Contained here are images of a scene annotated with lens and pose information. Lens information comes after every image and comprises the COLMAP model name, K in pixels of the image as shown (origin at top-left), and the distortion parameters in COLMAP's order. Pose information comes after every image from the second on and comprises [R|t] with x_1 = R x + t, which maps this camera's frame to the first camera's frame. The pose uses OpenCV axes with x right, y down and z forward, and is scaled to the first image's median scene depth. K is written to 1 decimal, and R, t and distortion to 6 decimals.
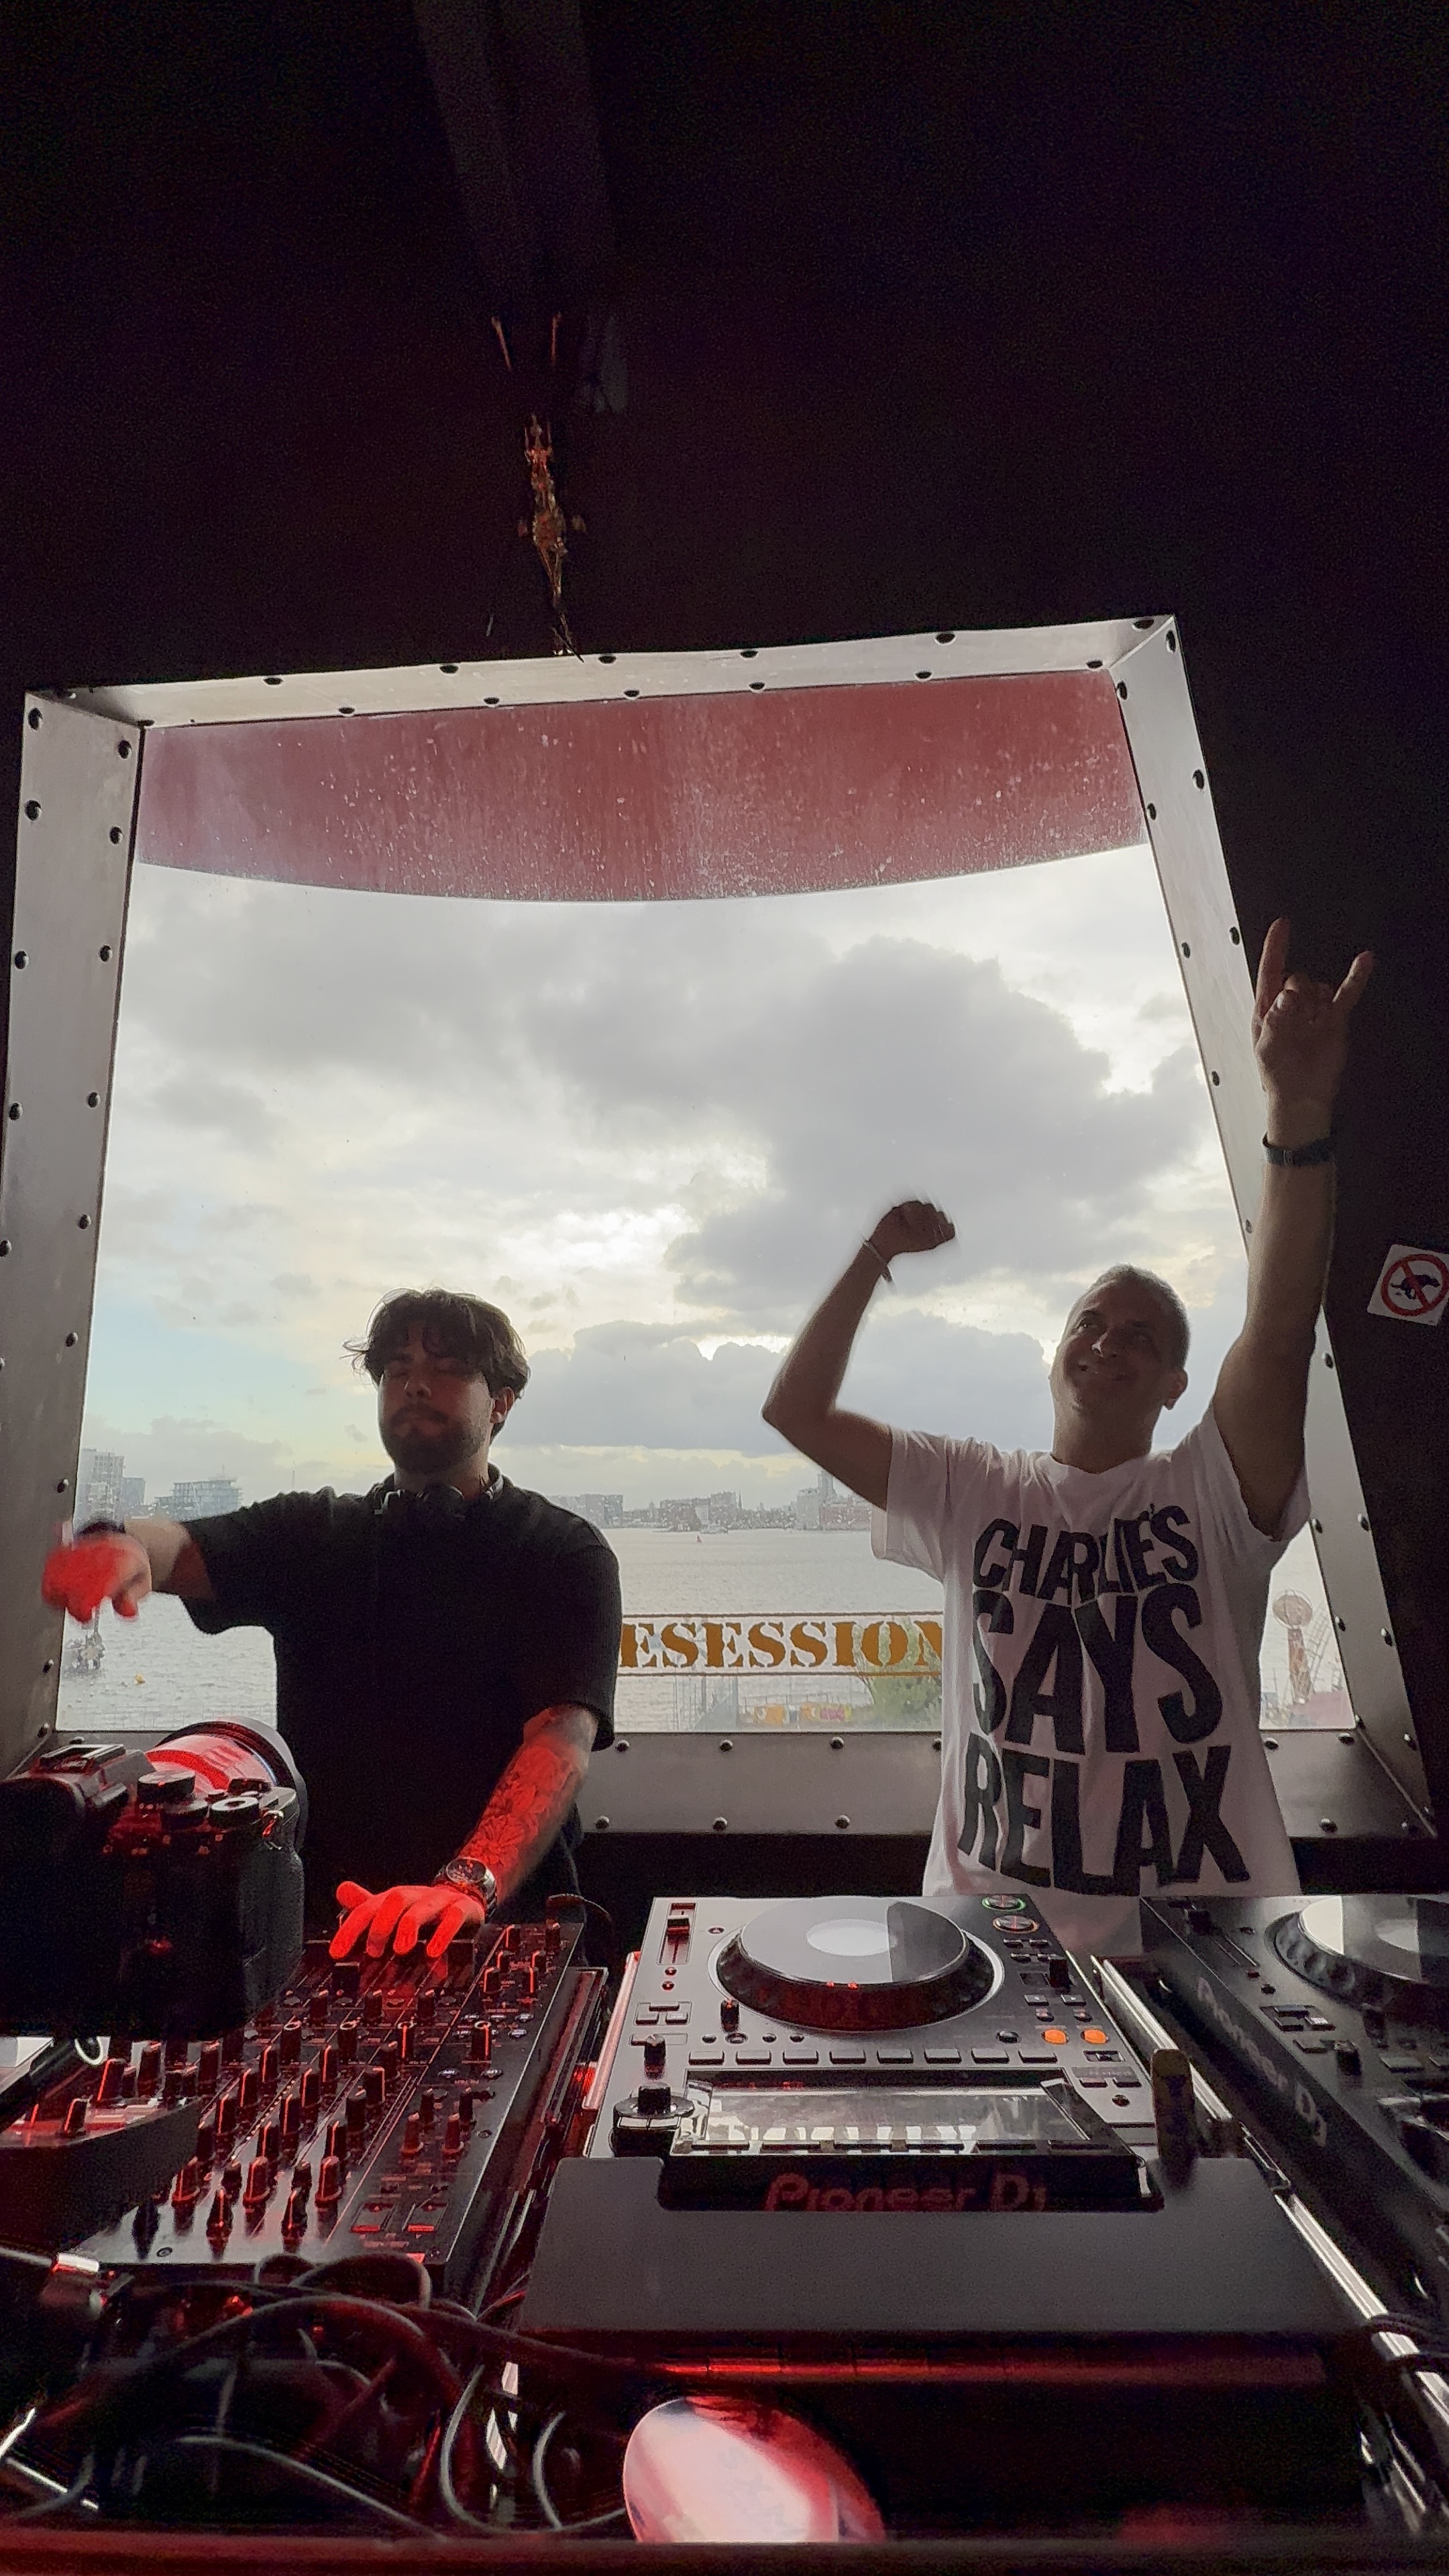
lens RADIAL K [[1128.1, 0, 726.4], [0, 1128.1, 1293.3], [0, 0, 1]] dist [-0.026056, 0.038095]
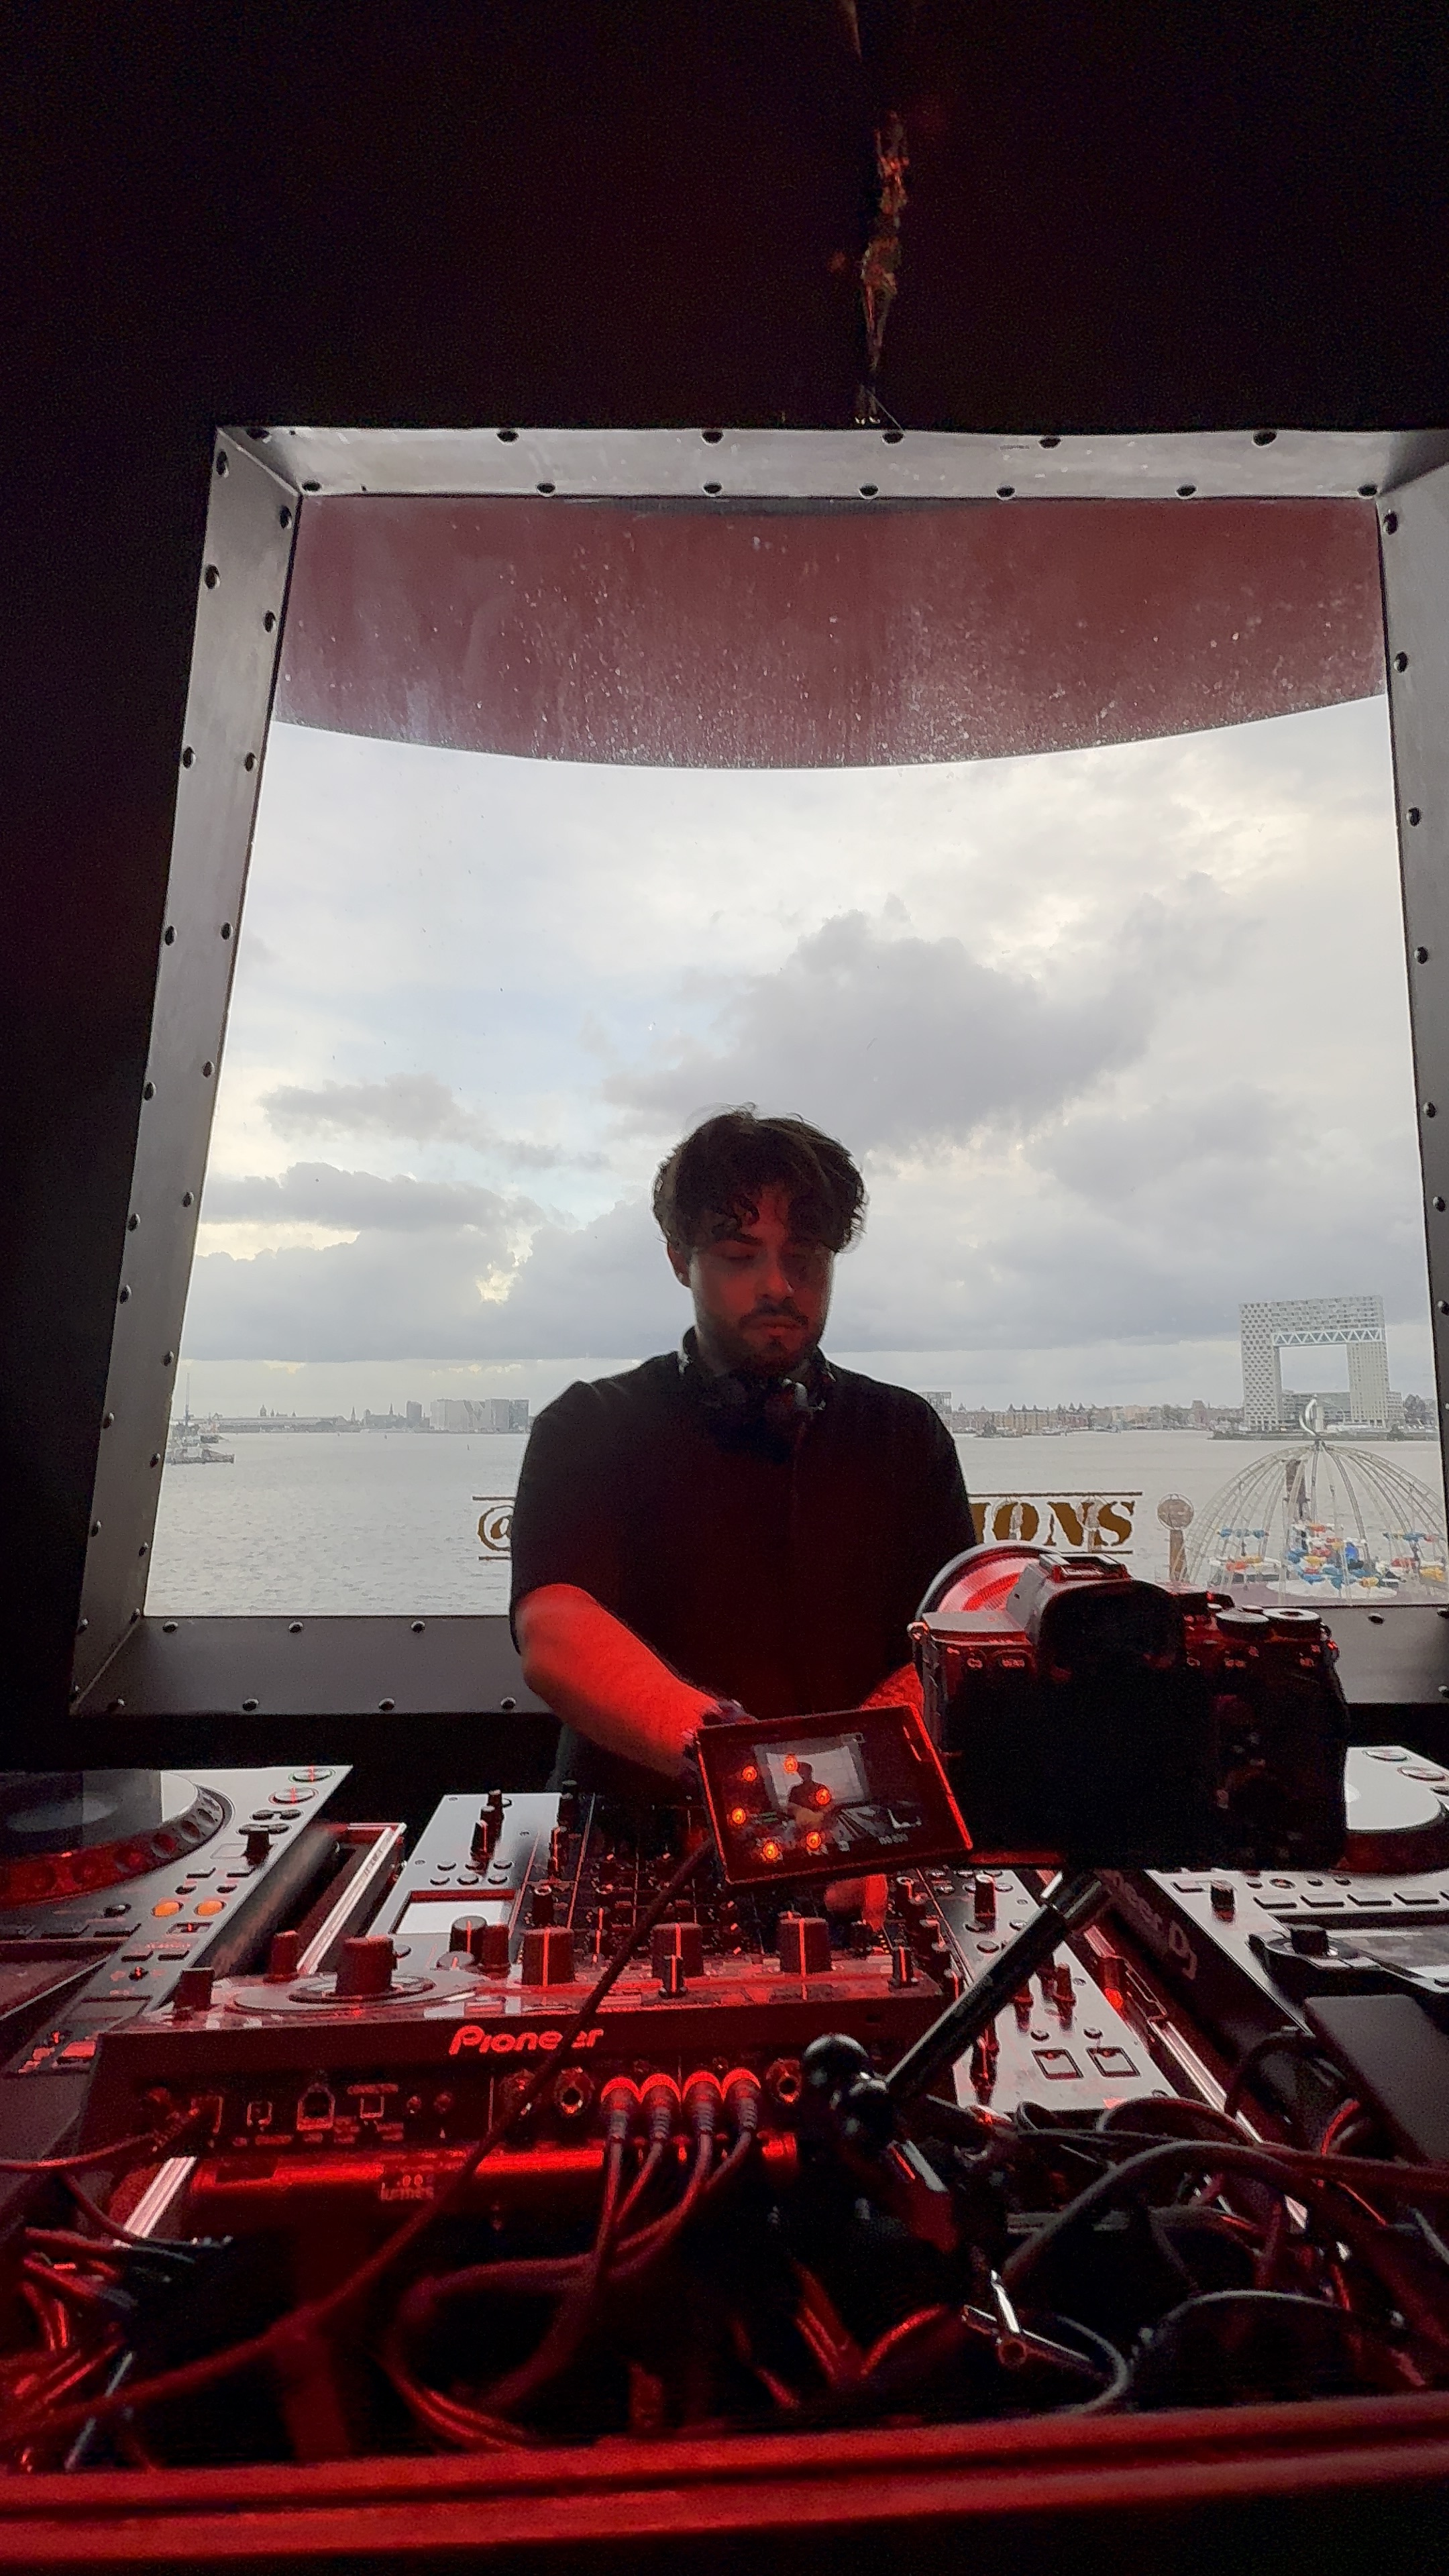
lens RADIAL K [[1115.7, 0, 726.3], [0, 1115.7, 1298.5], [0, 0, 1]] dist [-0.002669, 0.011080]
pose [[0.996297, 0.013953, 0.084841, -0.250871], [-0.021308, 0.996032, 0.086413, 0.036874], [-0.083298, -0.087901, 0.992640, 0.054106]]
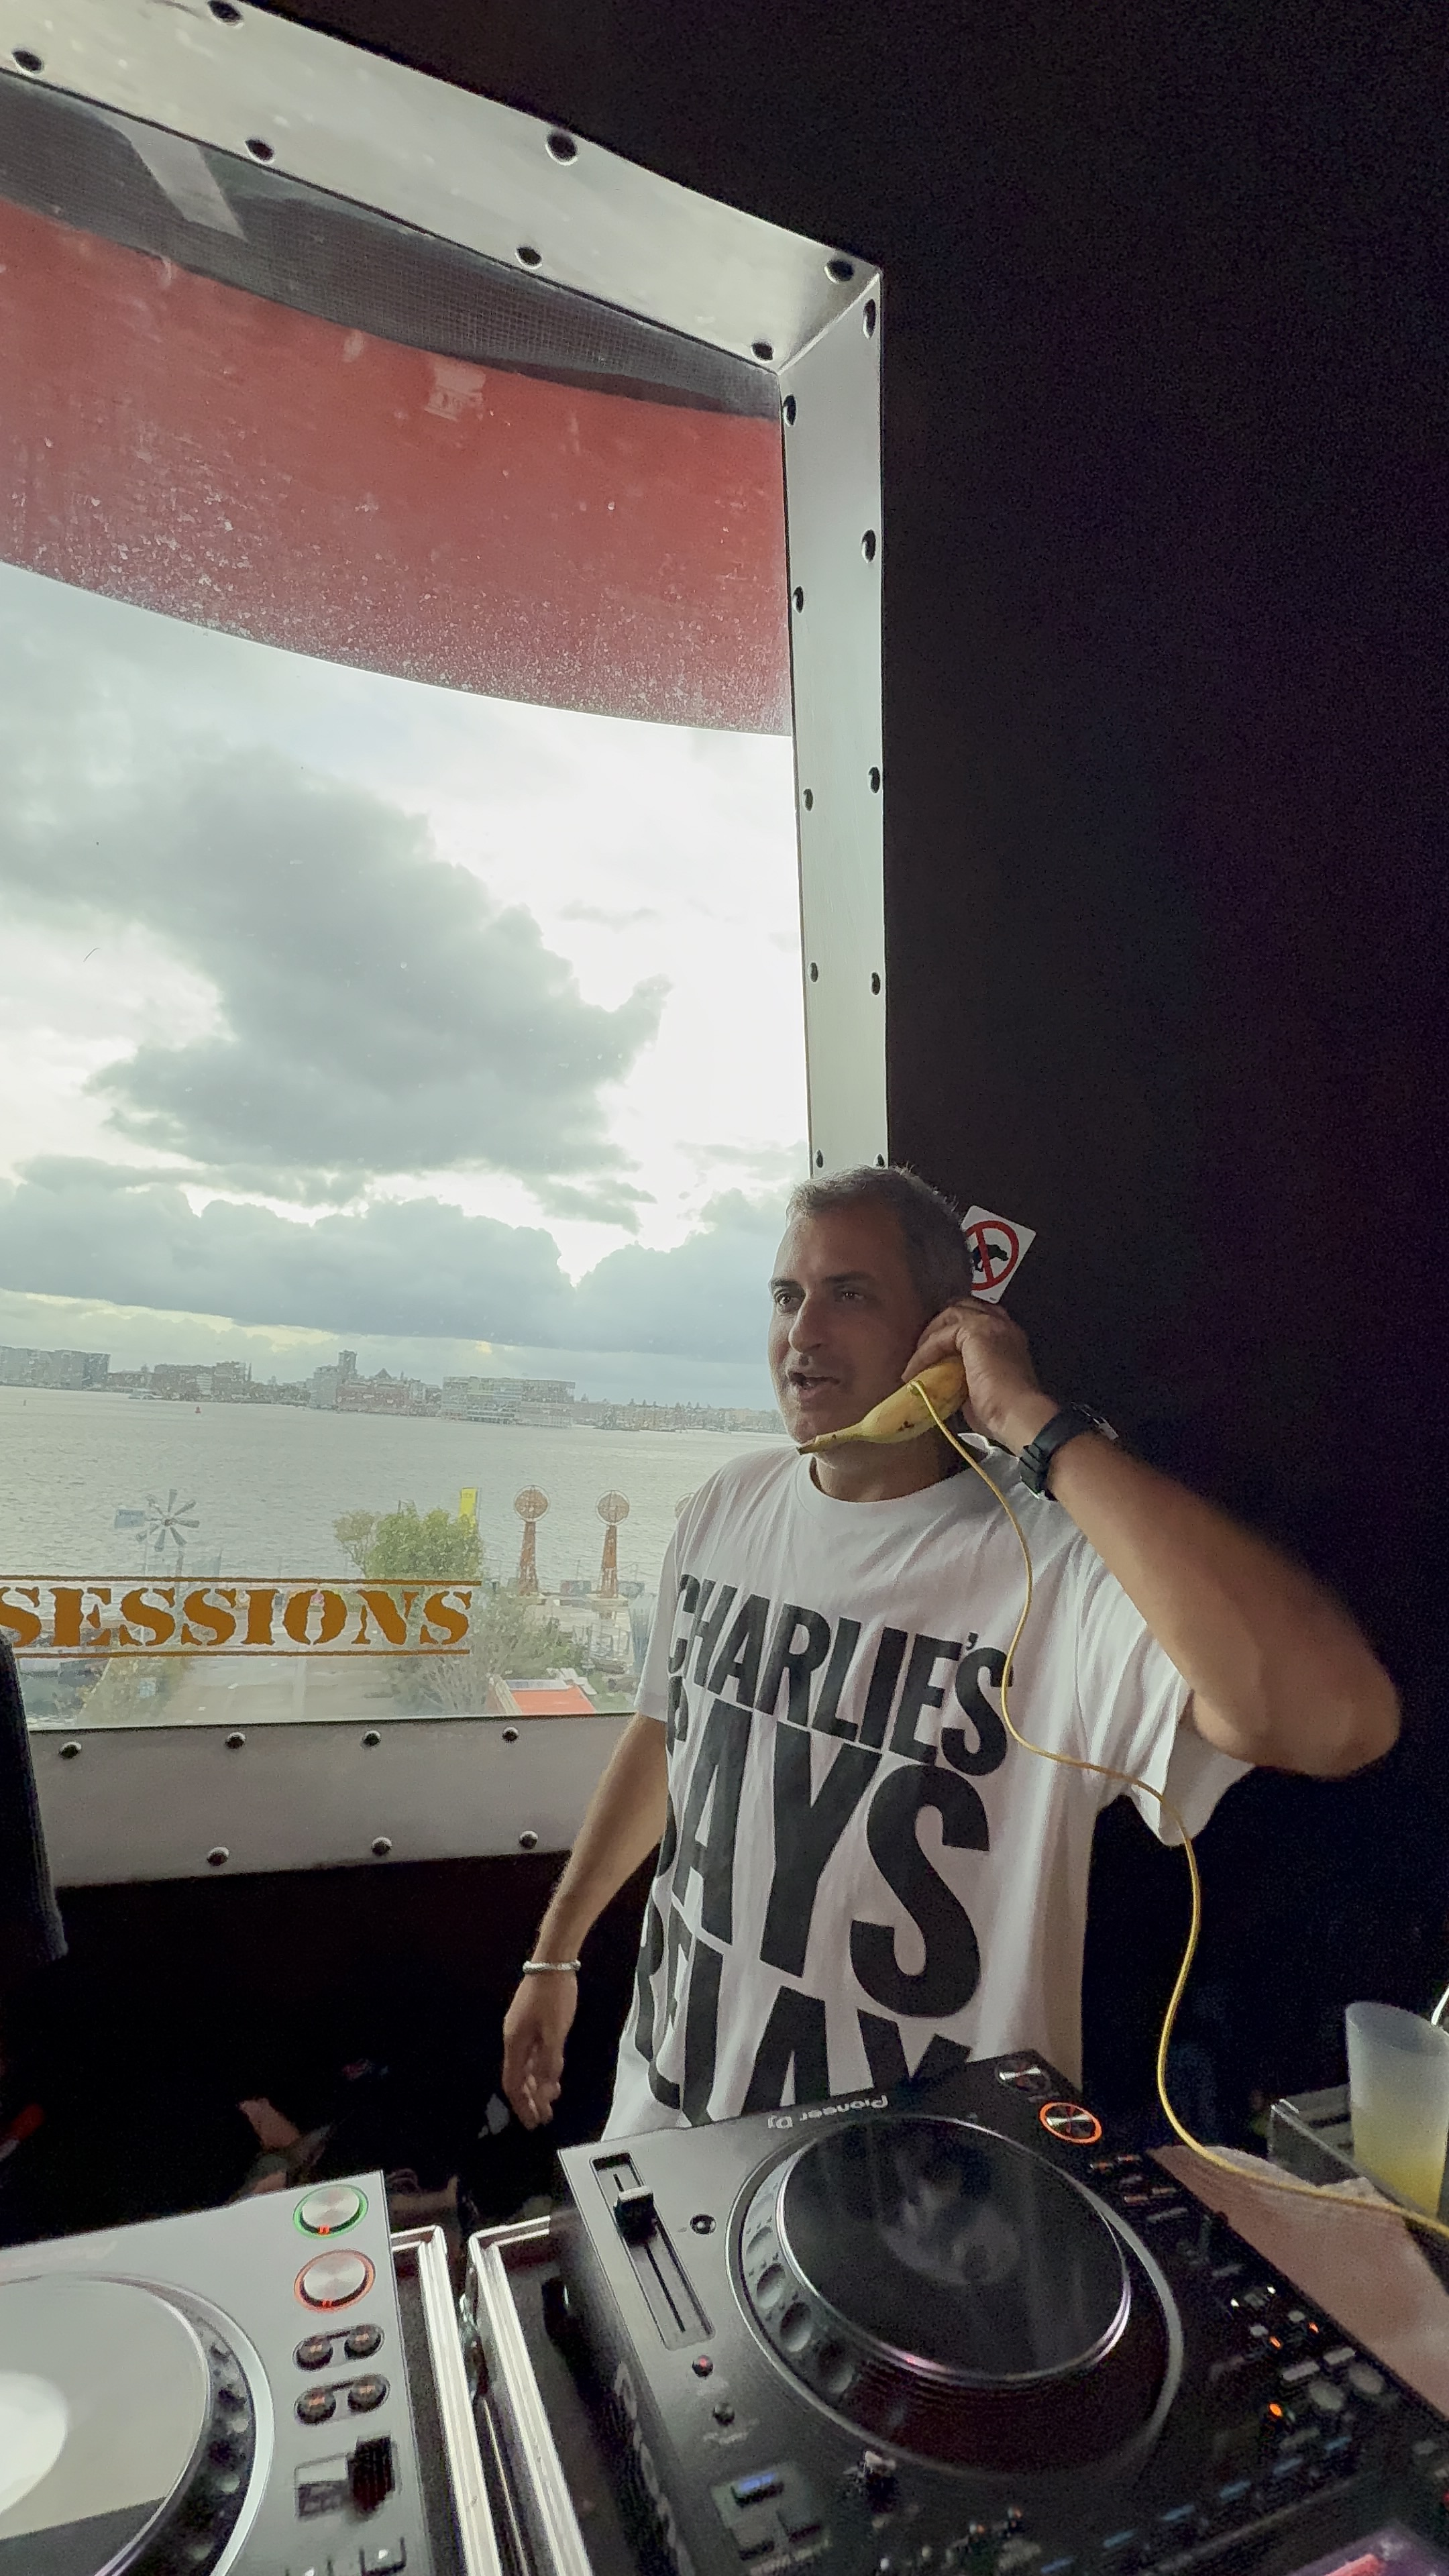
lens RADIAL K [[1128.1, 0, 726.4], [0, 1128.1, 1293.3], [0, 0, 1]] dist [-0.026056, 0.038095]
pose [[0.913254, 0.113575, 0.391239, 0.083585], [-0.152224, 0.985926, 0.069120, -0.007507], [-0.377883, -0.122680, 0.917690, 0.244680]]
